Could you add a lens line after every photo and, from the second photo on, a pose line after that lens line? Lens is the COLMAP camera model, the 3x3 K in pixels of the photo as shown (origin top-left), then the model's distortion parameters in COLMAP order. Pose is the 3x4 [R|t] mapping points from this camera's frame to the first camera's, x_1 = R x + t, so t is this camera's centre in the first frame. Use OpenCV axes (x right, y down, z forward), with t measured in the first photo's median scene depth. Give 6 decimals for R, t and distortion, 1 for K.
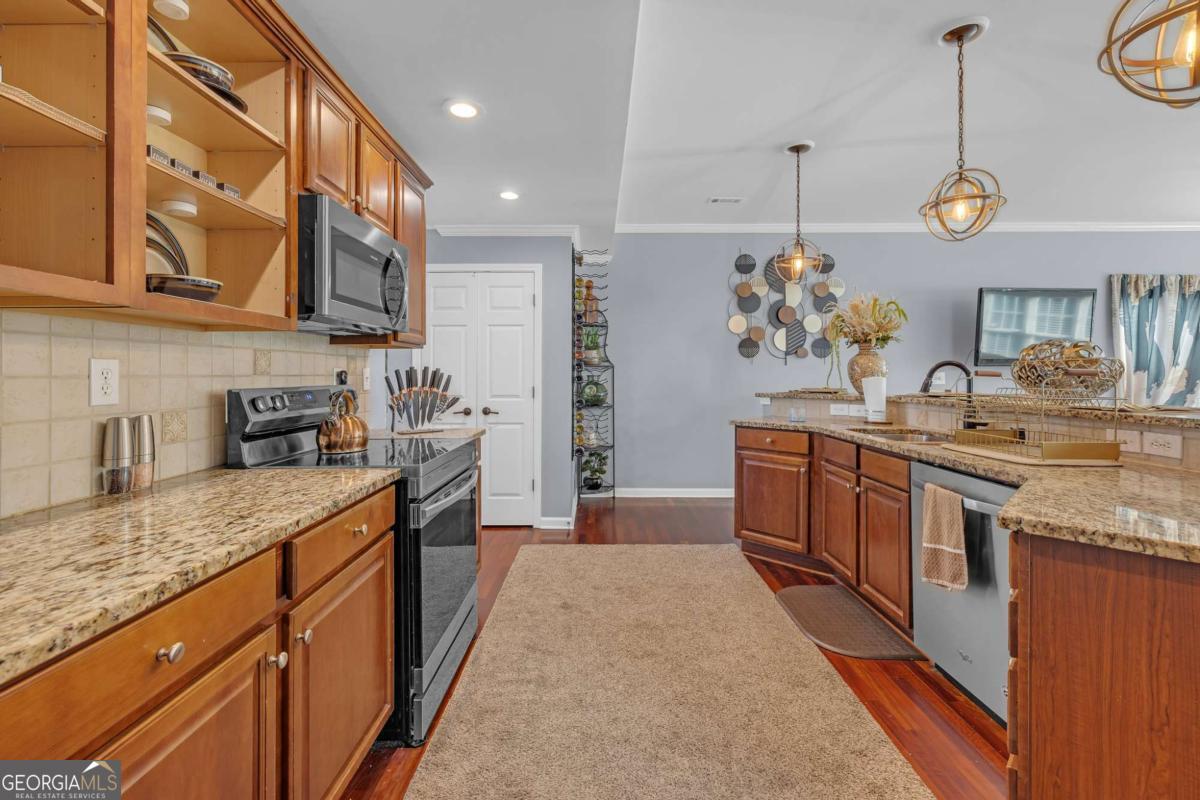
lens RADIAL K [[516.7, 0, 602.8], [0, 516.7, 372.7], [0, 0, 1]] dist [0.000647, 0.000080]
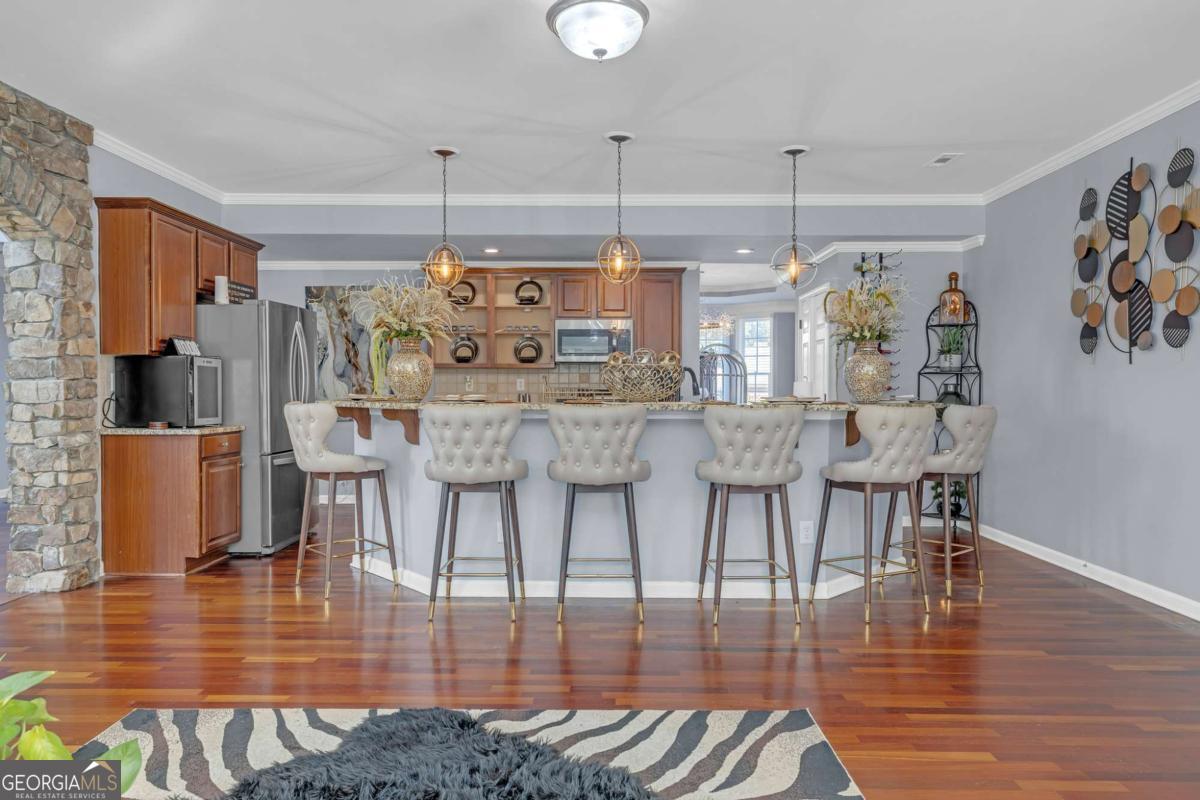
lens RADIAL K [[761.2, 0, 602.2], [0, 761.2, 397.6], [0, 0, 1]] dist [-0.004293, -0.000695]
pose [[-0.005383, 0.010431, -0.999931, 1.206902], [0.000204, 0.999946, 0.010430, 0.014513], [0.999985, -0.000148, -0.005385, 0.417334]]
